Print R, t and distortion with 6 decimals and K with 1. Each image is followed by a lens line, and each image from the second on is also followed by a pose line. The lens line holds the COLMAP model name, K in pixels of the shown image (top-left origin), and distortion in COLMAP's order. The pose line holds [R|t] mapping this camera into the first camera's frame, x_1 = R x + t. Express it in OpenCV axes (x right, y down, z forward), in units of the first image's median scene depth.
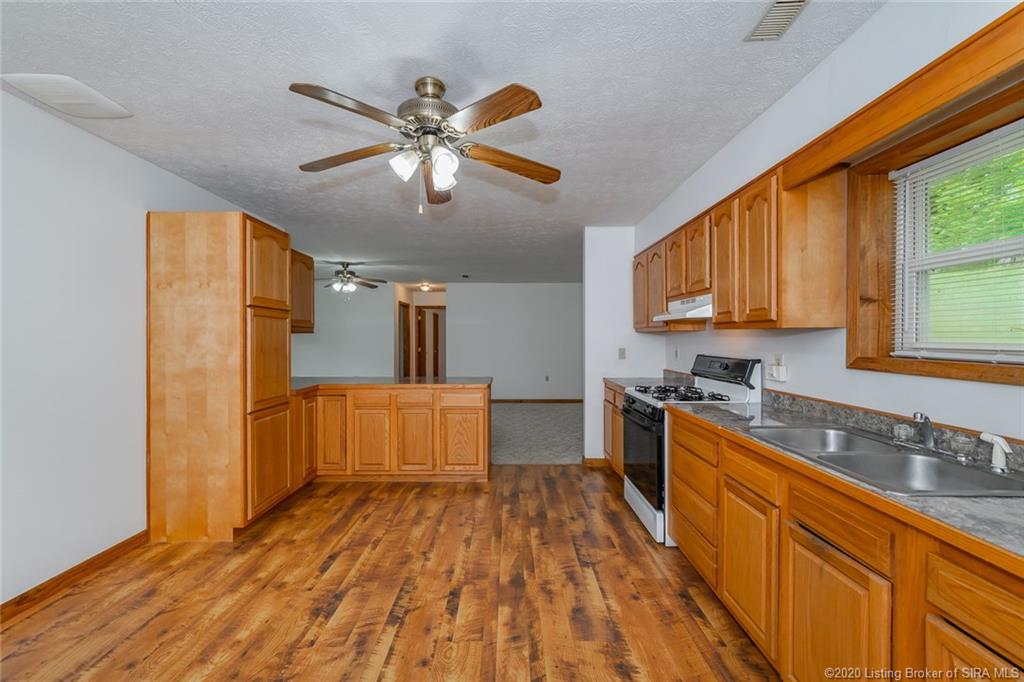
lens RADIAL K [[426.0, 0, 507.8], [0, 426.0, 339.9], [0, 0, 1]] dist [0.000995, 0.000632]
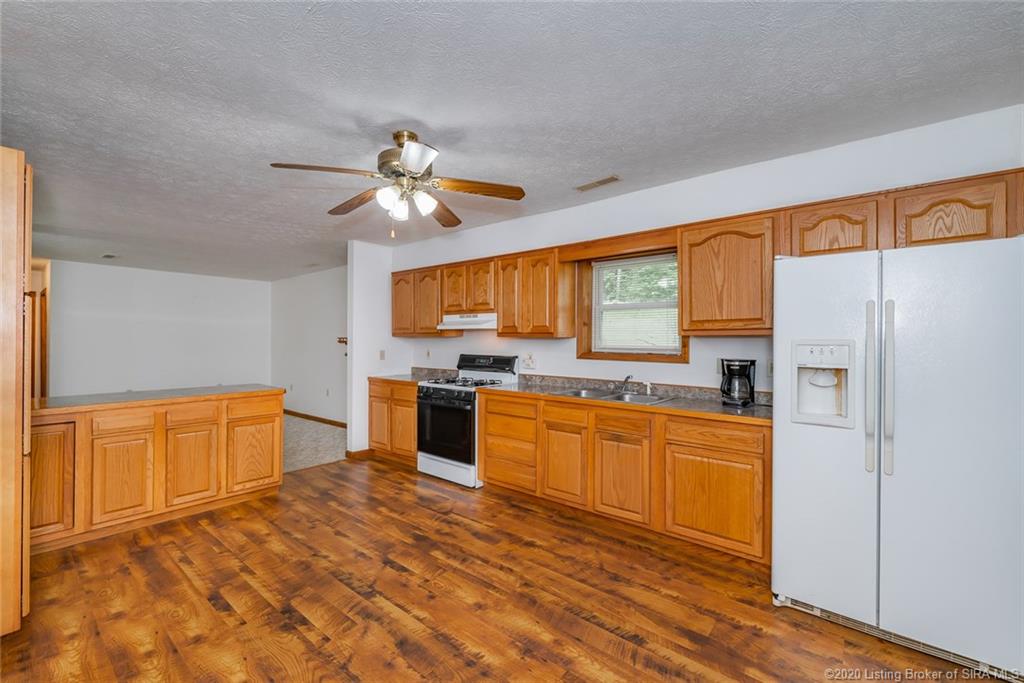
lens RADIAL K [[426.0, 0, 502.5], [0, 426.0, 336.3], [0, 0, 1]] dist [0.000995, 0.000632]
pose [[0.650381, 0.012248, 0.759509, -0.629838], [-0.002568, 0.999900, -0.013925, -0.005020], [-0.759604, 0.007106, 0.650347, -0.000089]]
